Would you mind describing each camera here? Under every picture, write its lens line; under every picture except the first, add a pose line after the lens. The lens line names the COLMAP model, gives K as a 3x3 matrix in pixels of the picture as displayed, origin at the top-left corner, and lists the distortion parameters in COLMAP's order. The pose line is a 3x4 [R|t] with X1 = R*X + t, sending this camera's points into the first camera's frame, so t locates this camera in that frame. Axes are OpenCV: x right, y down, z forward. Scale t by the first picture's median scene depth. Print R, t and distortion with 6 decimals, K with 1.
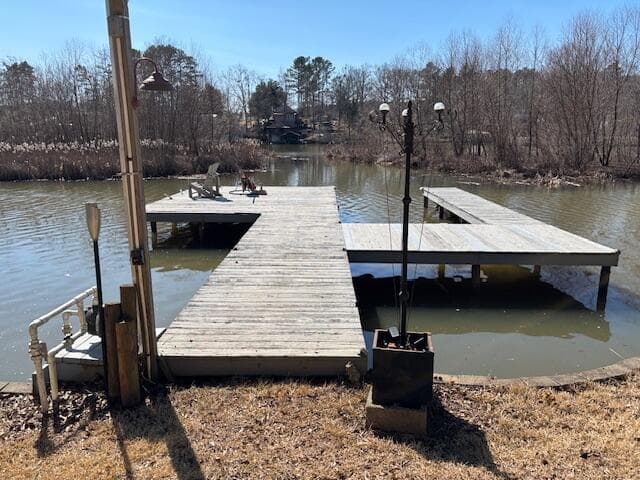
lens RADIAL K [[436.7, 0, 320.0], [0, 436.7, 240.0], [0, 0, 1]] dist [0.025923, -0.000892]
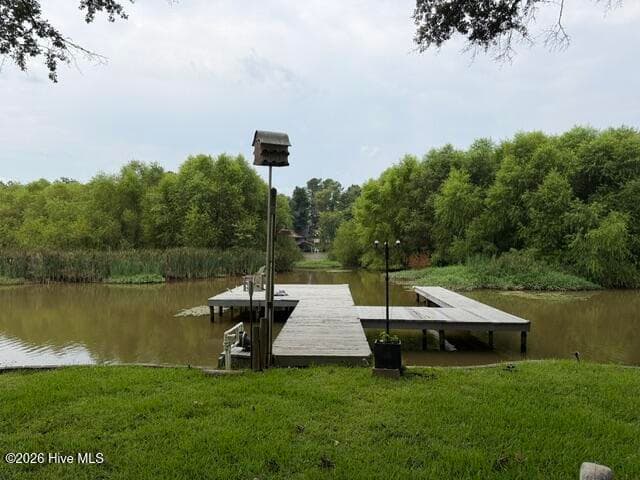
lens RADIAL K [[415.6, 0, 320.0], [0, 415.6, 240.0], [0, 0, 1]] dist [0.001223, -0.000104]
pose [[0.999744, 0.007554, -0.021307, -0.002180], [-0.012508, 0.969953, -0.242970, 0.004575], [0.018831, 0.243174, 0.969800, -0.022137]]
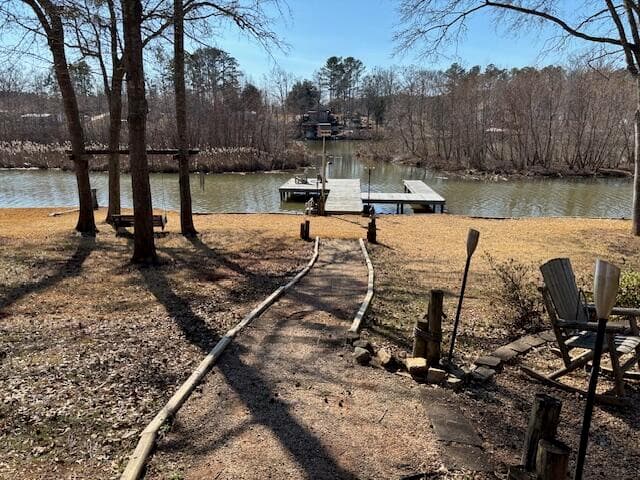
lens RADIAL K [[436.7, 0, 320.0], [0, 436.7, 240.0], [0, 0, 1]] dist [0.025923, -0.000892]
pose [[0.997882, 0.022381, -0.061078, -0.001853], [-0.021217, 0.999582, 0.019631, 0.011879], [0.061492, -0.018293, 0.997940, -0.099670]]
